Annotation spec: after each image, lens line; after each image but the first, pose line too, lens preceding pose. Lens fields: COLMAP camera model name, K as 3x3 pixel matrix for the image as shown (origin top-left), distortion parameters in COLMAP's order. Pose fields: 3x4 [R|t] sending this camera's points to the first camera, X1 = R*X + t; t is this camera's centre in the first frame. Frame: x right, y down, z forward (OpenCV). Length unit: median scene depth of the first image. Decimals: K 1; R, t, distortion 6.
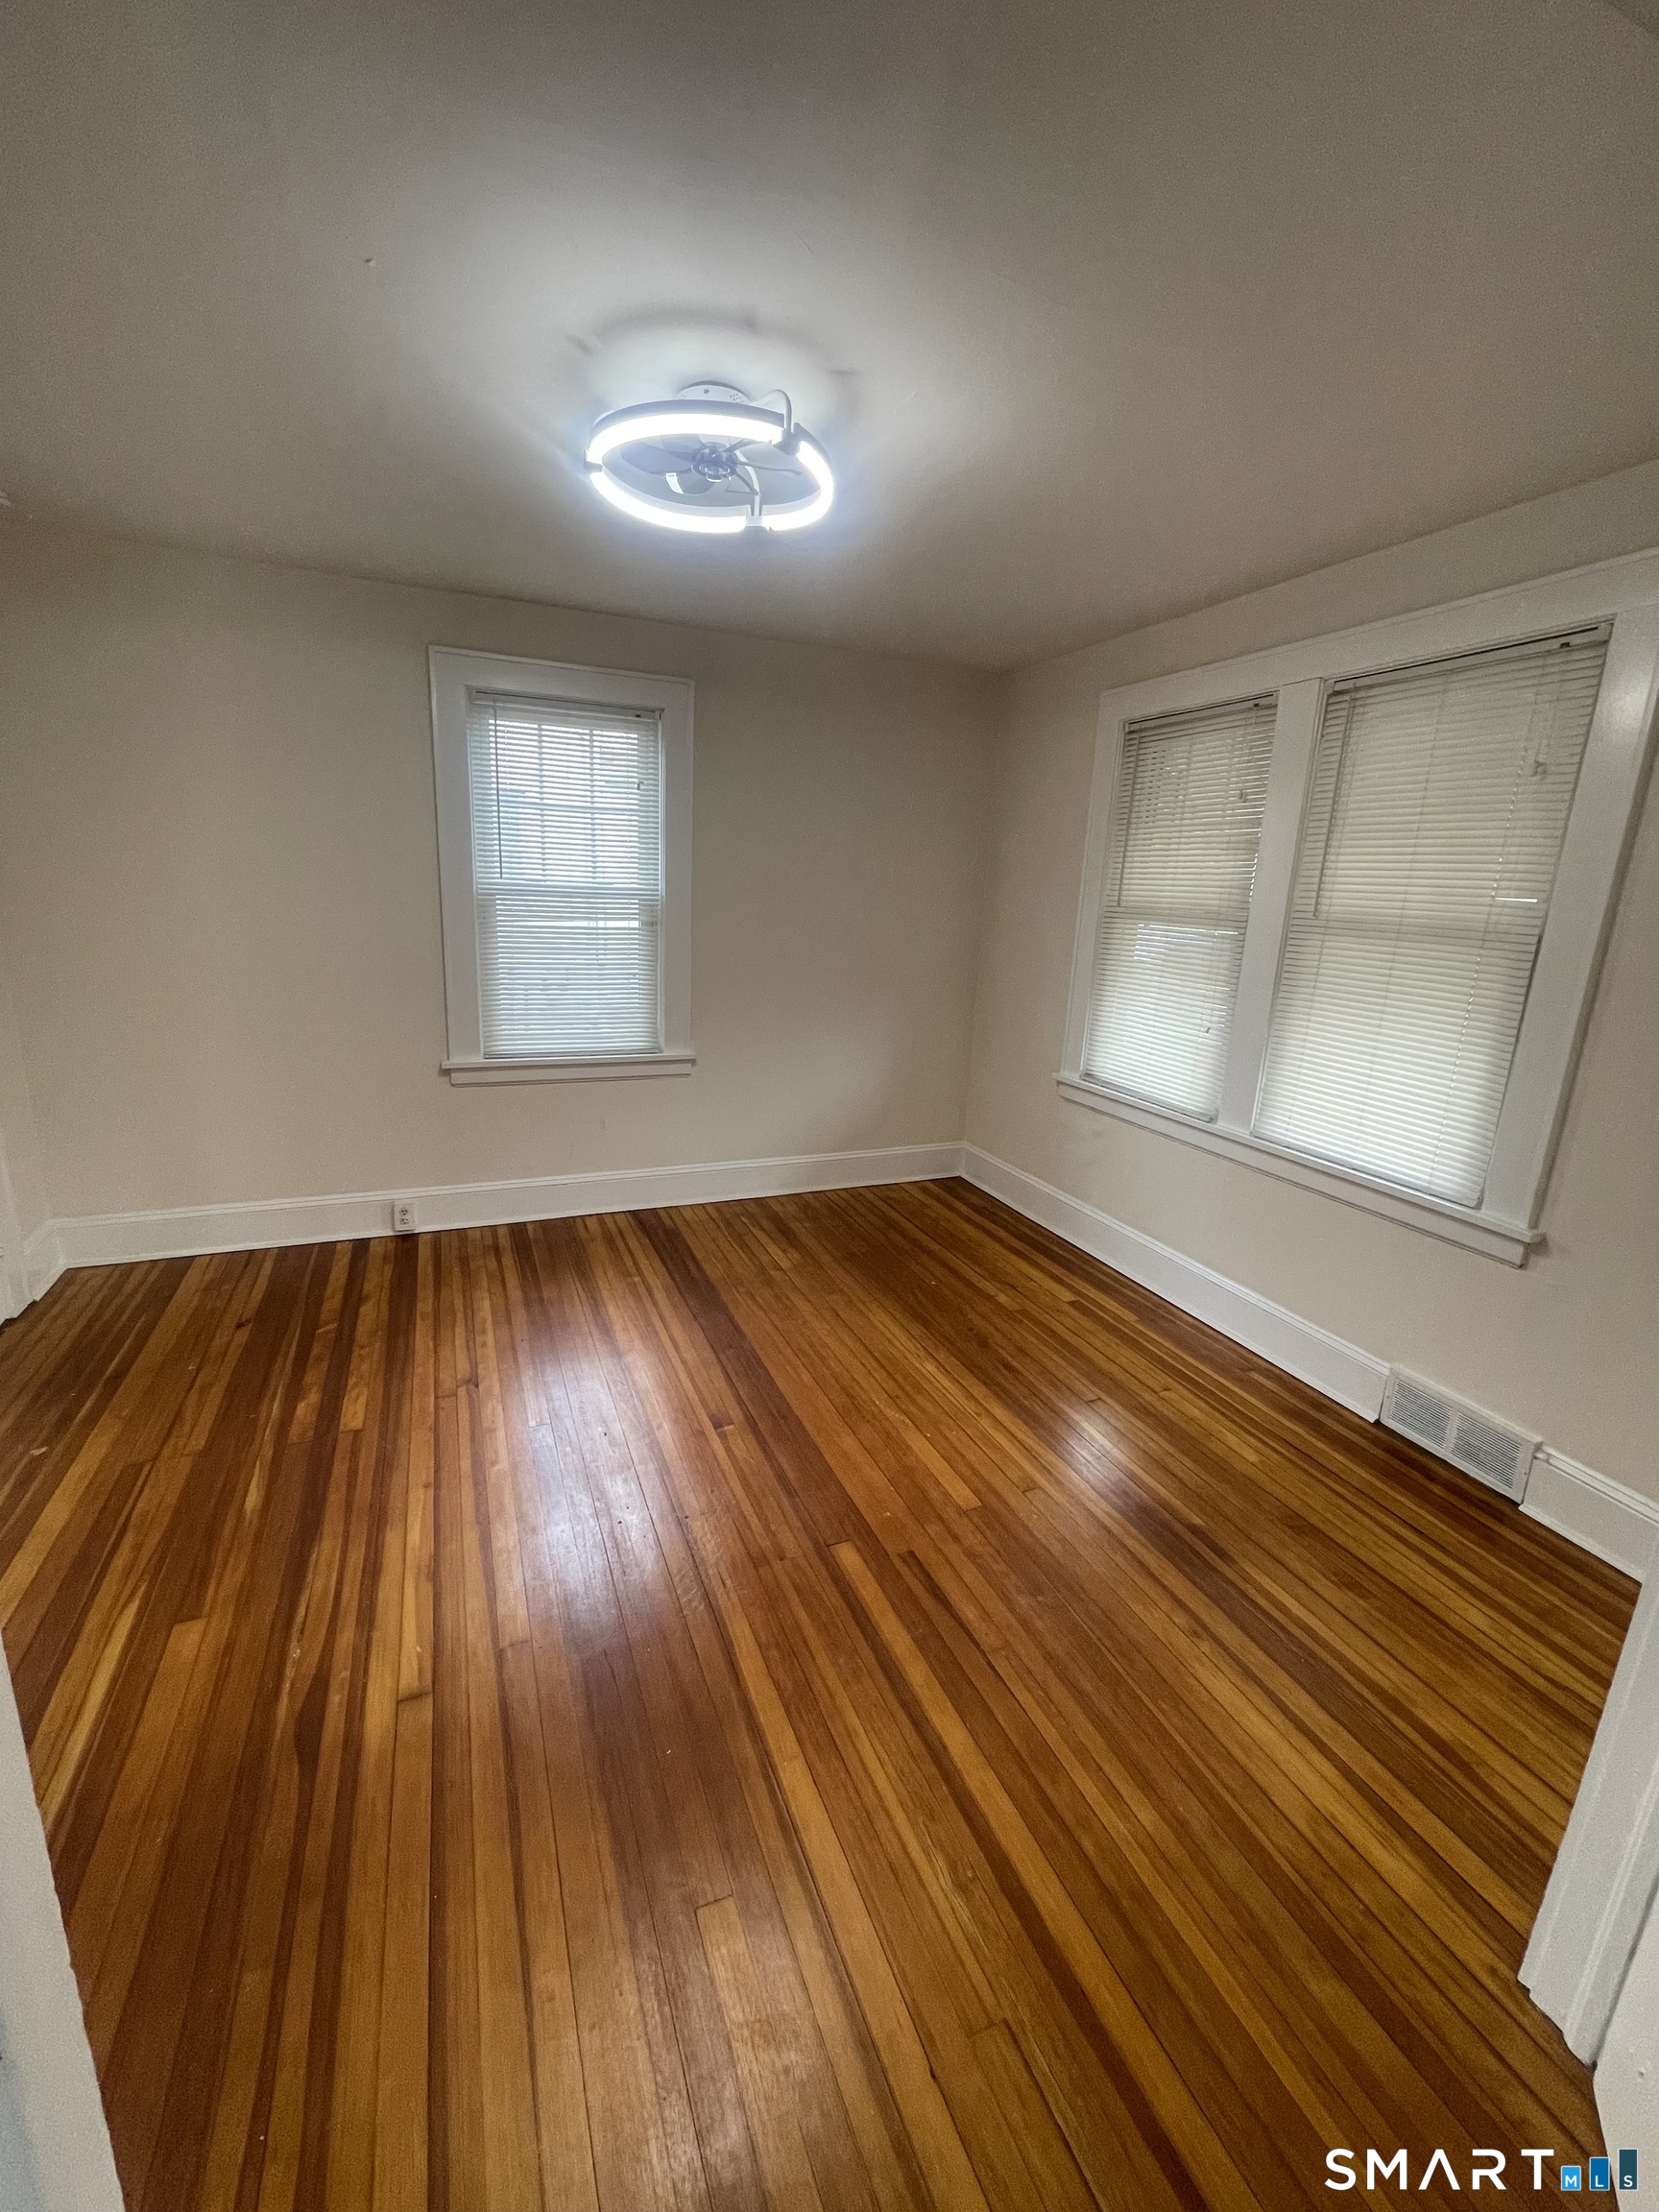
lens RADIAL K [[891.4, 0, 828.0], [0, 891.4, 1101.3], [0, 0, 1]] dist [-0.002449, 0.000125]
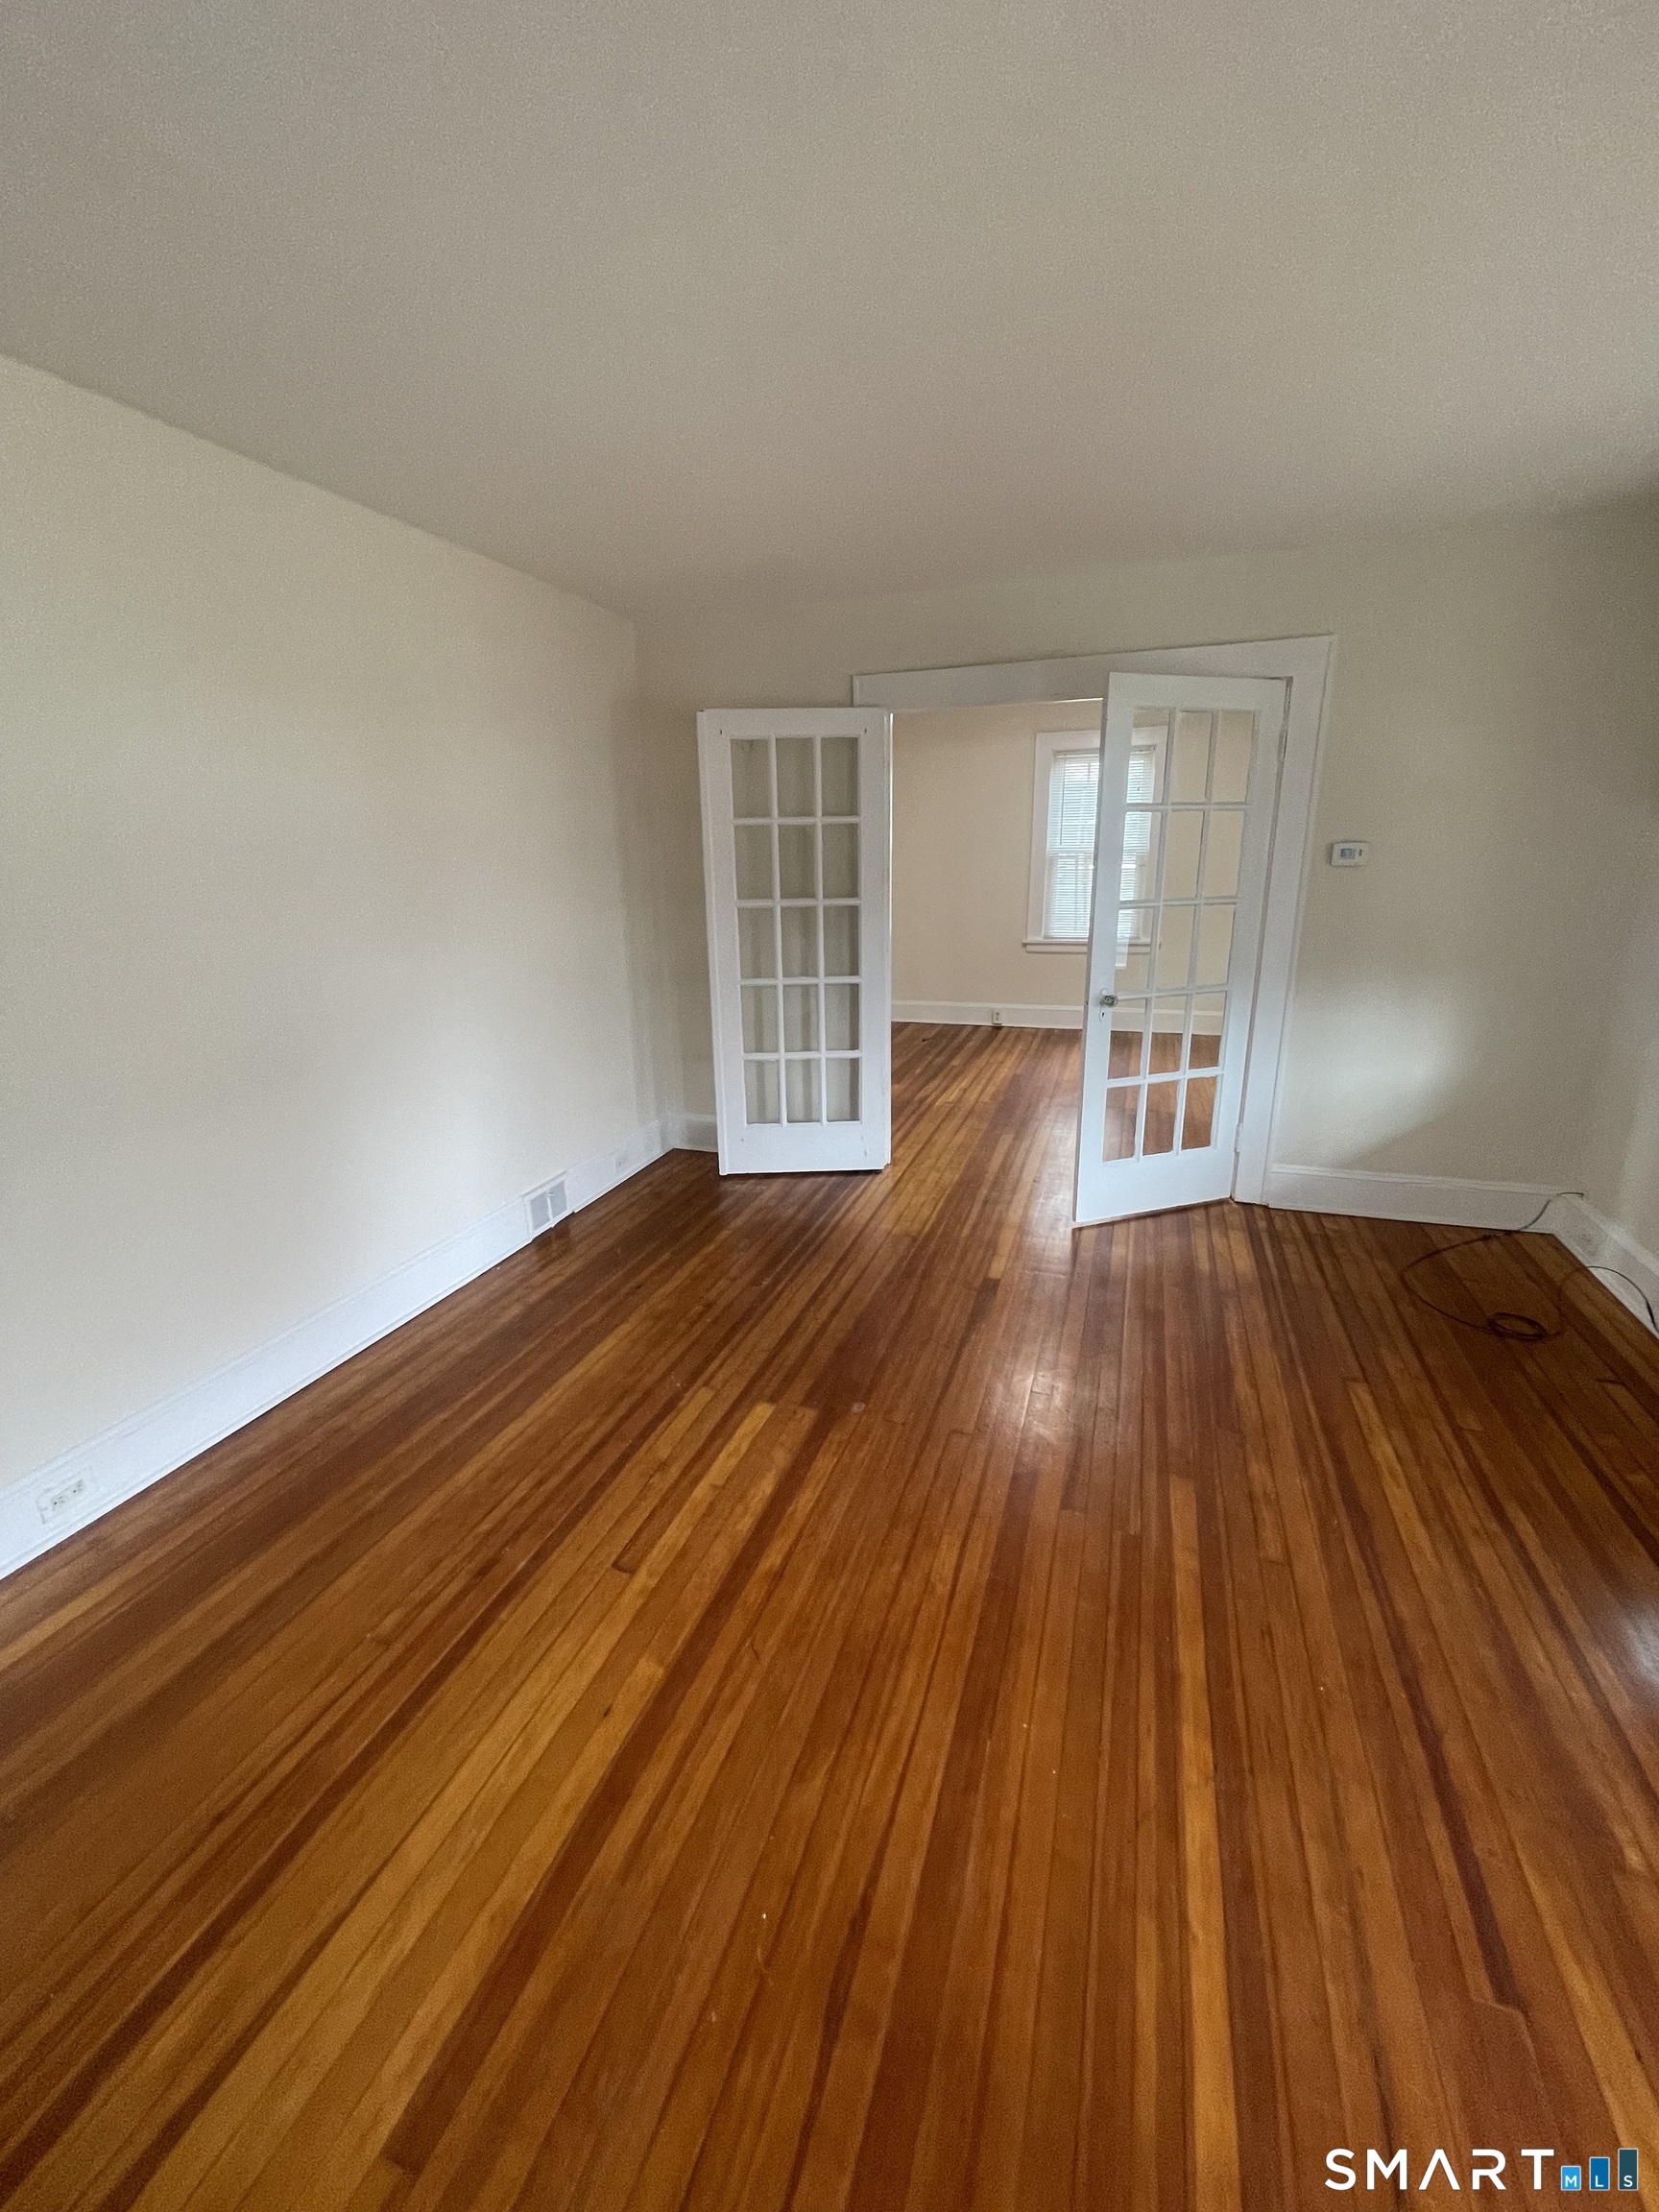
lens RADIAL K [[883.0, 0, 825.4], [0, 883.0, 1114.4], [0, 0, 1]] dist [-0.013955, 0.004335]
pose [[0.736875, 0.141734, -0.661004, 0.599771], [-0.110959, 0.989872, 0.088556, 0.216422], [0.666861, 0.008090, 0.745138, -0.763244]]
